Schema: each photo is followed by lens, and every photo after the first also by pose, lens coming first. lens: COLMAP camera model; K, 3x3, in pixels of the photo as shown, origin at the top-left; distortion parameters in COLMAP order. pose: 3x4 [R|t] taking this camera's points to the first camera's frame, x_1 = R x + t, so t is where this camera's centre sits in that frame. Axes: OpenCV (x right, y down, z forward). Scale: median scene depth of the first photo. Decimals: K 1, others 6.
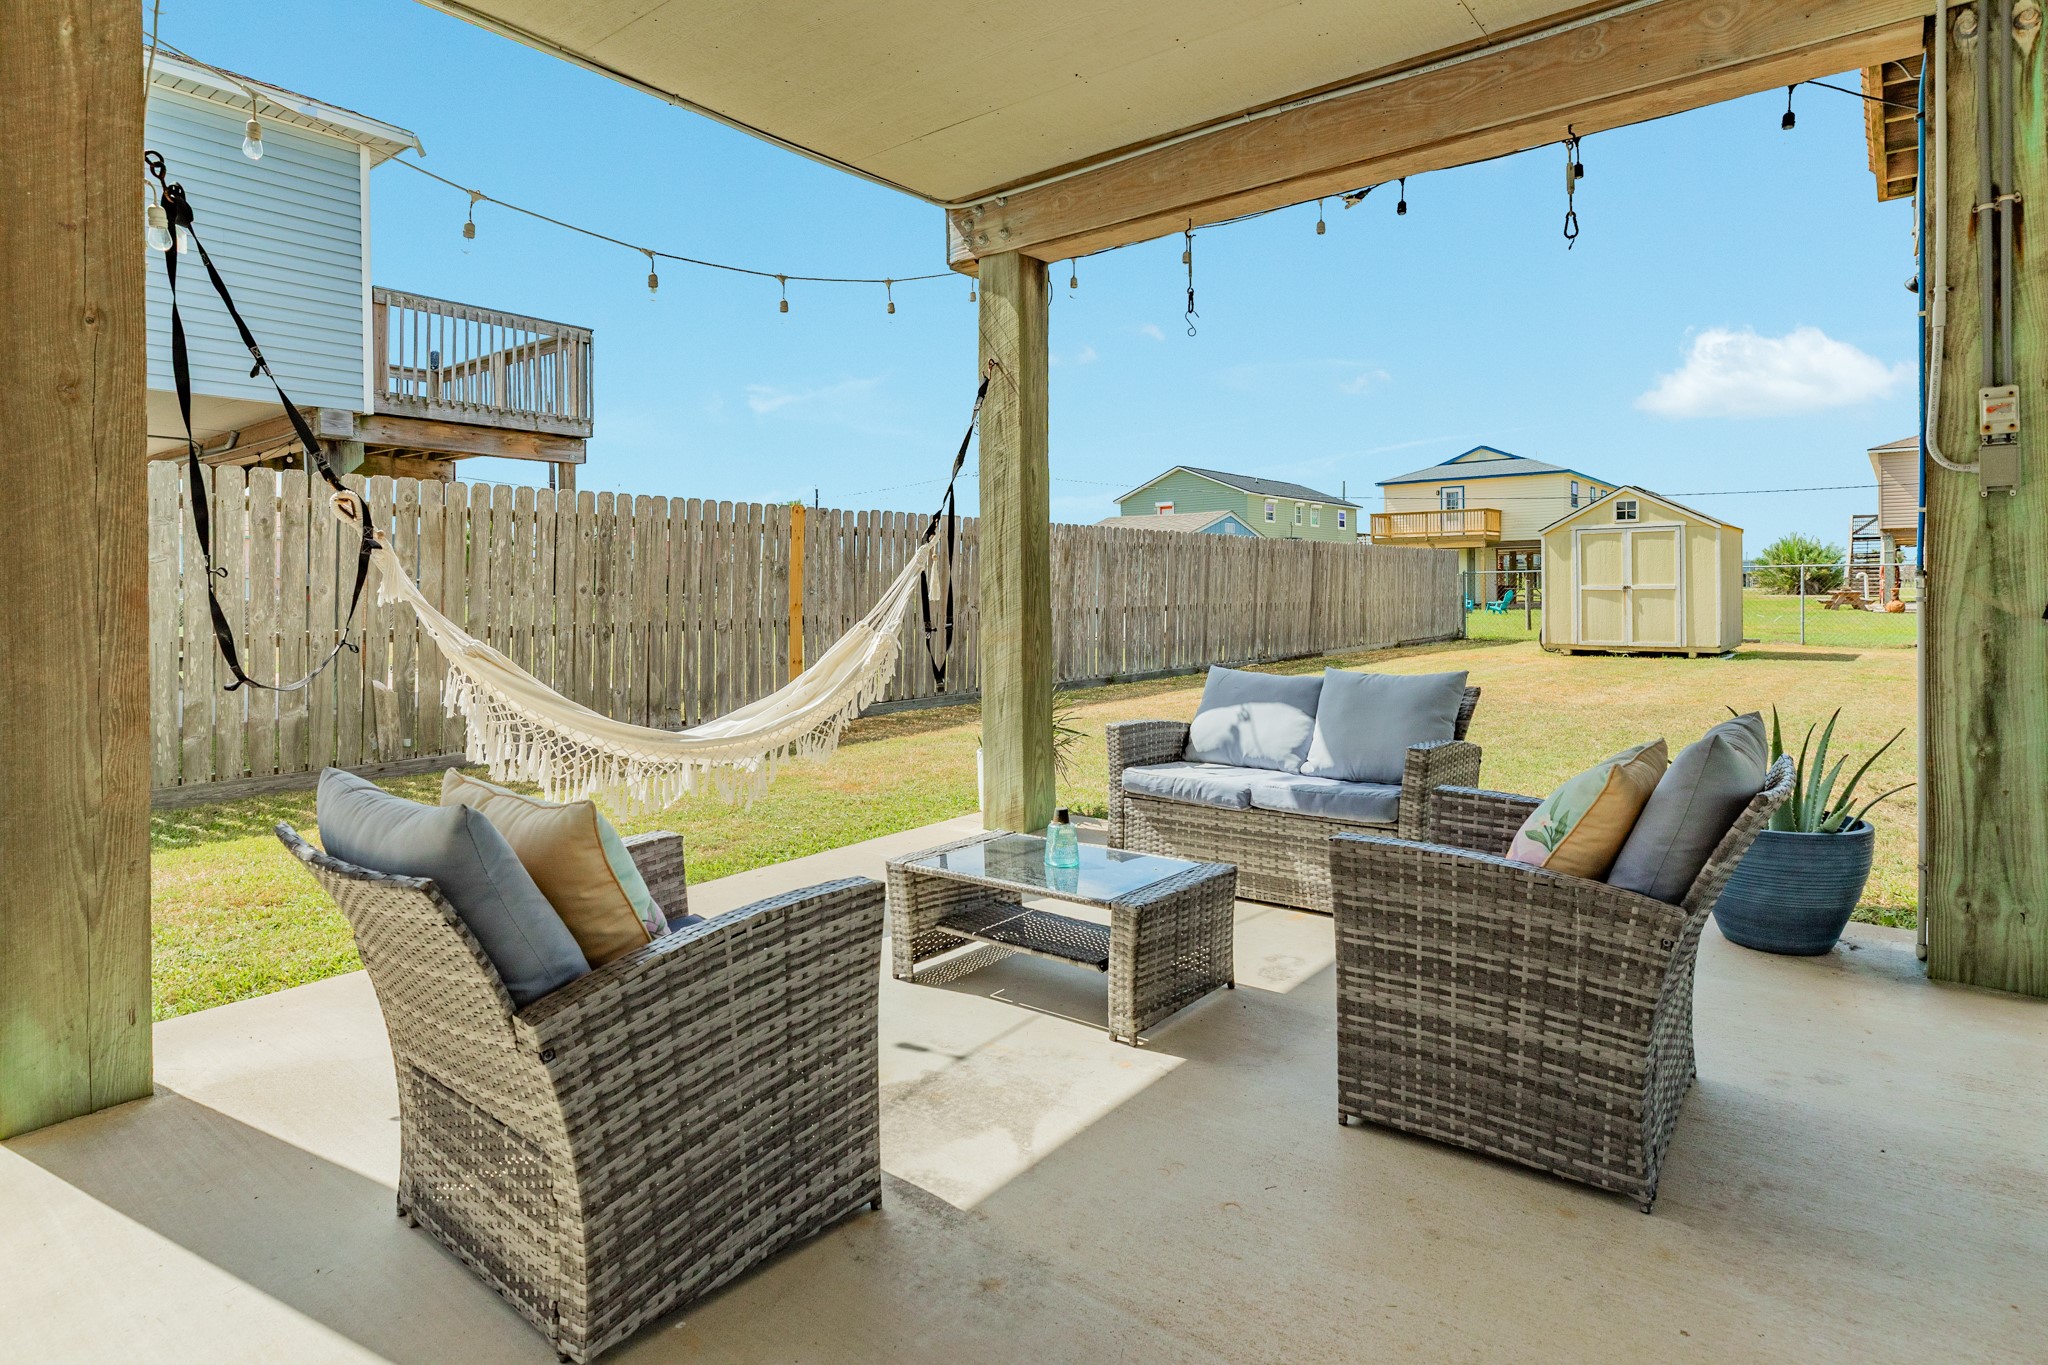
lens RADIAL K [[1105.4, 0, 1016.5], [0, 1105.4, 600.9], [0, 0, 1]] dist [-0.000899, 0.001422]
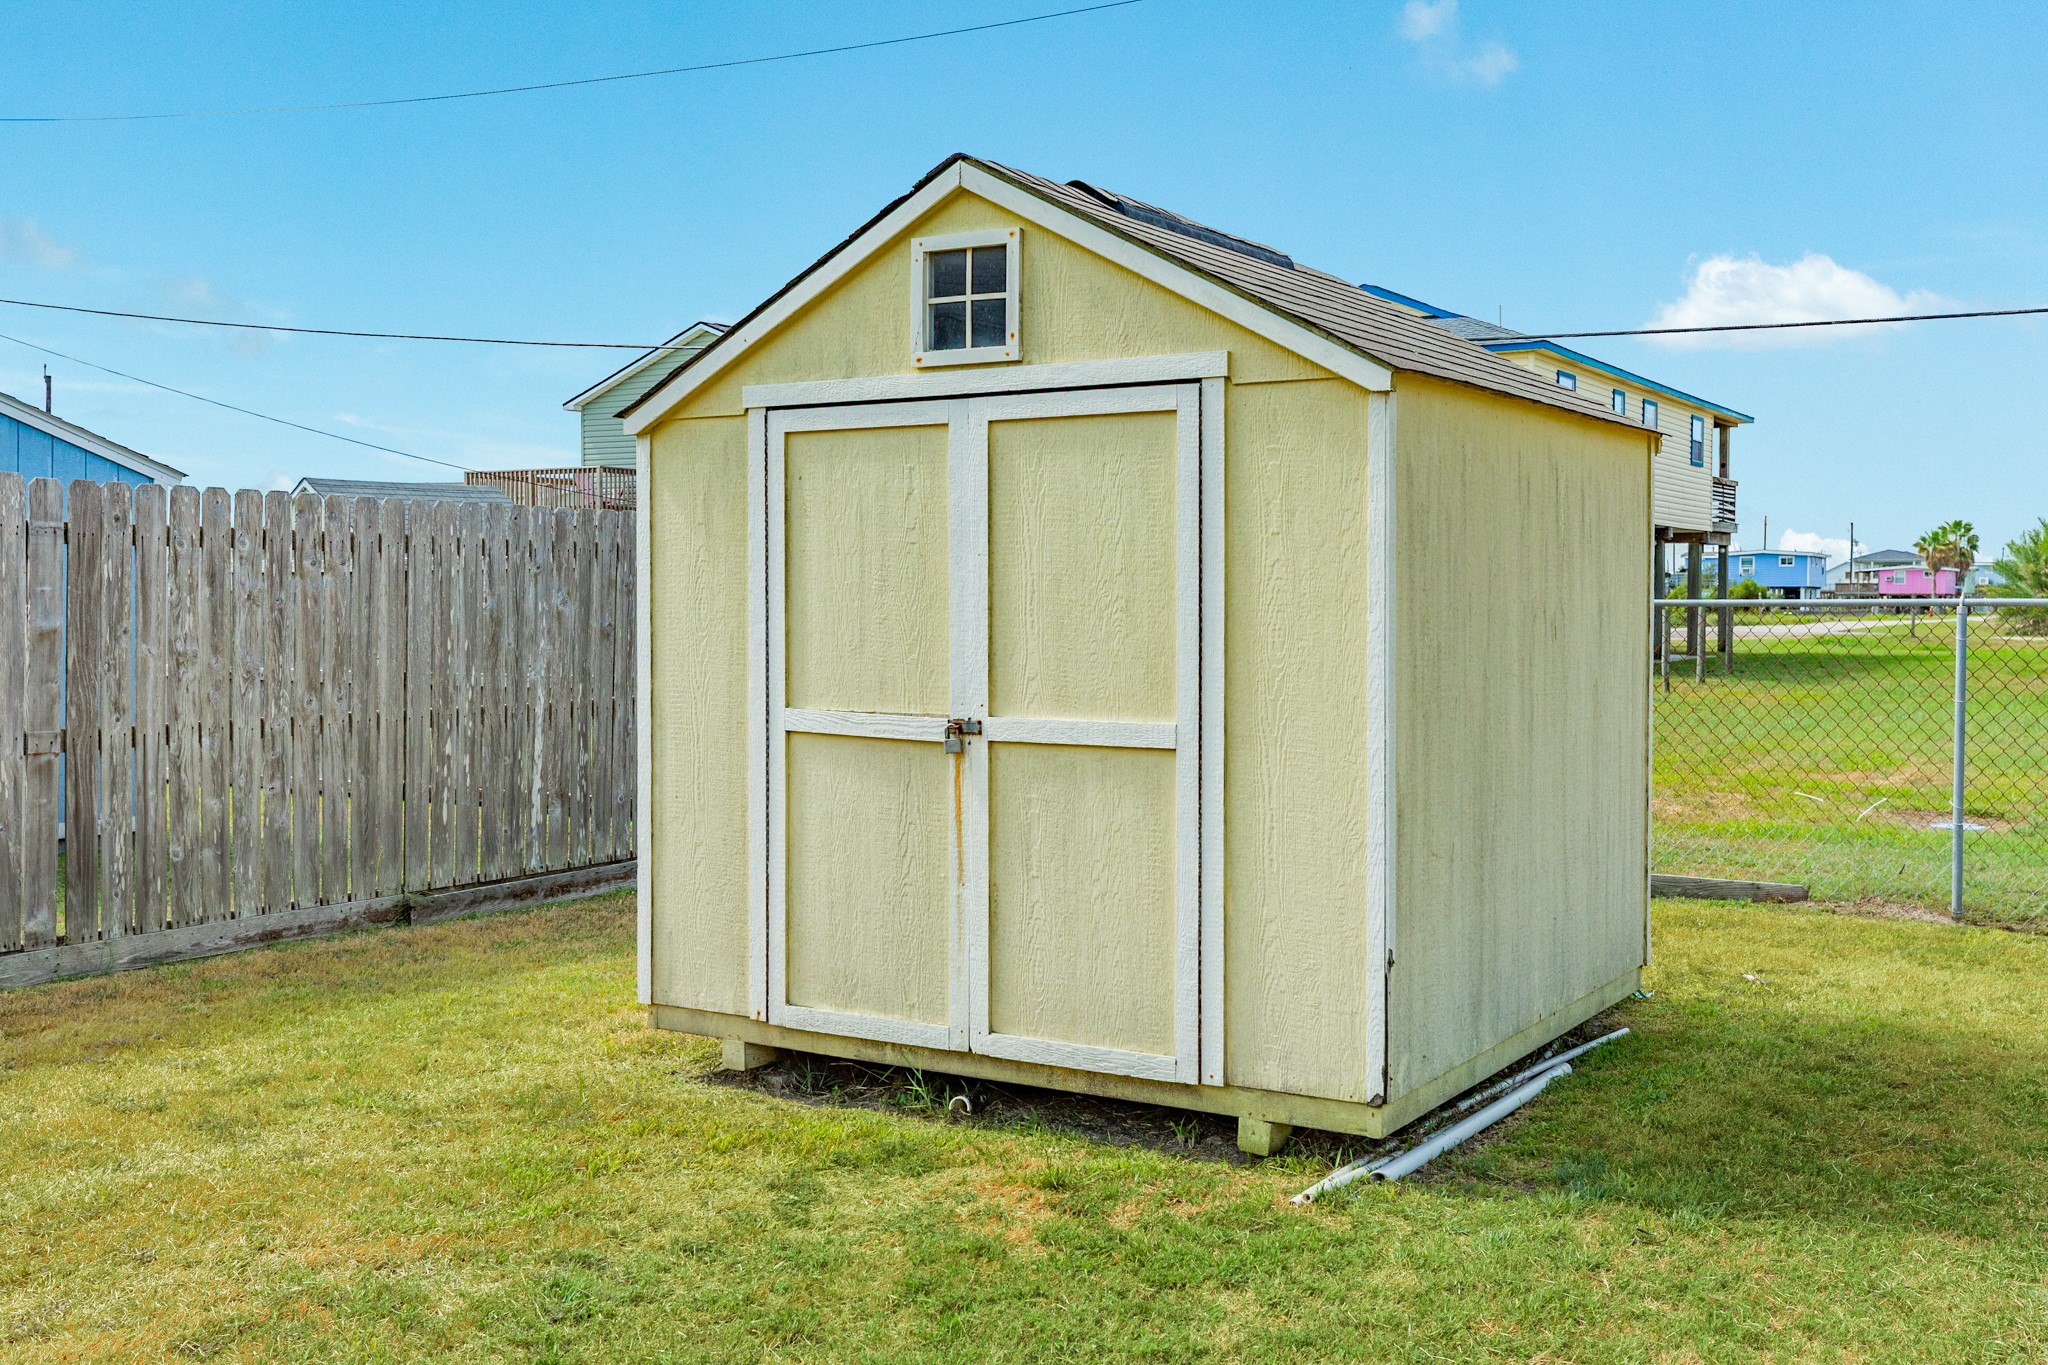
lens RADIAL K [[2029.1, 0, 1025.7], [0, 2029.1, 670.3], [0, 0, 1]] dist [-0.006625, 0.000000]
pose [[0.991476, 0.009447, 0.129950, 0.859999], [-0.012861, 0.999593, 0.025451, -0.050018], [-0.129657, -0.026905, 0.991194, 1.116804]]
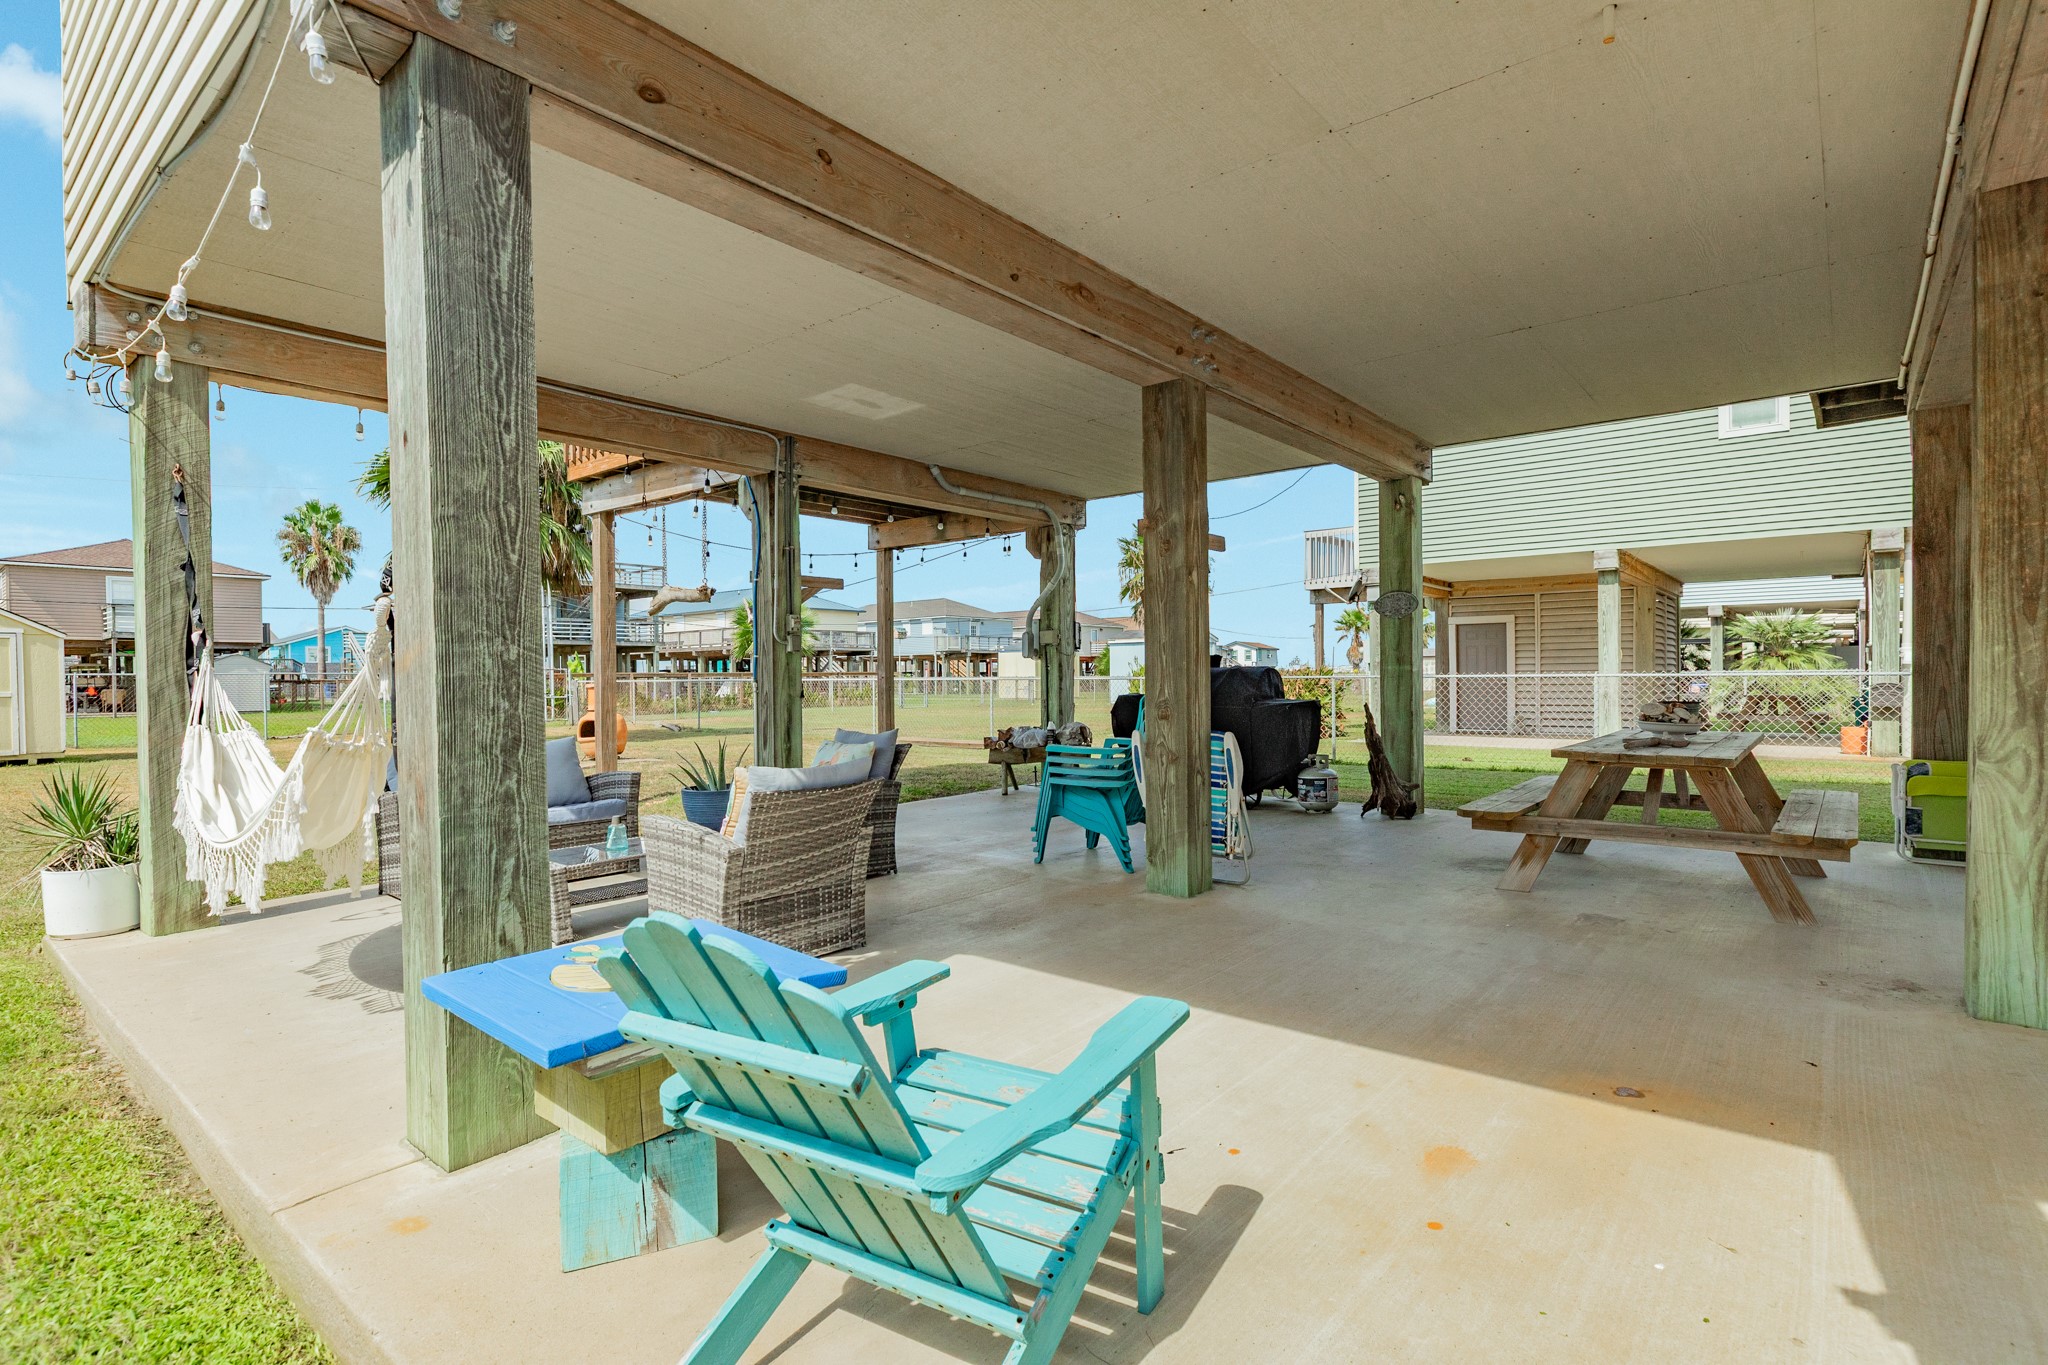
lens RADIAL K [[983.5, 0, 1032.1], [0, 983.5, 686.0], [0, 0, 1]] dist [-0.003177, -0.001256]
pose [[-0.004044, -0.000491, 0.999992, -0.470200], [0.023071, 0.999734, 0.000584, 0.000446], [-0.999726, 0.023073, -0.004031, 0.132914]]
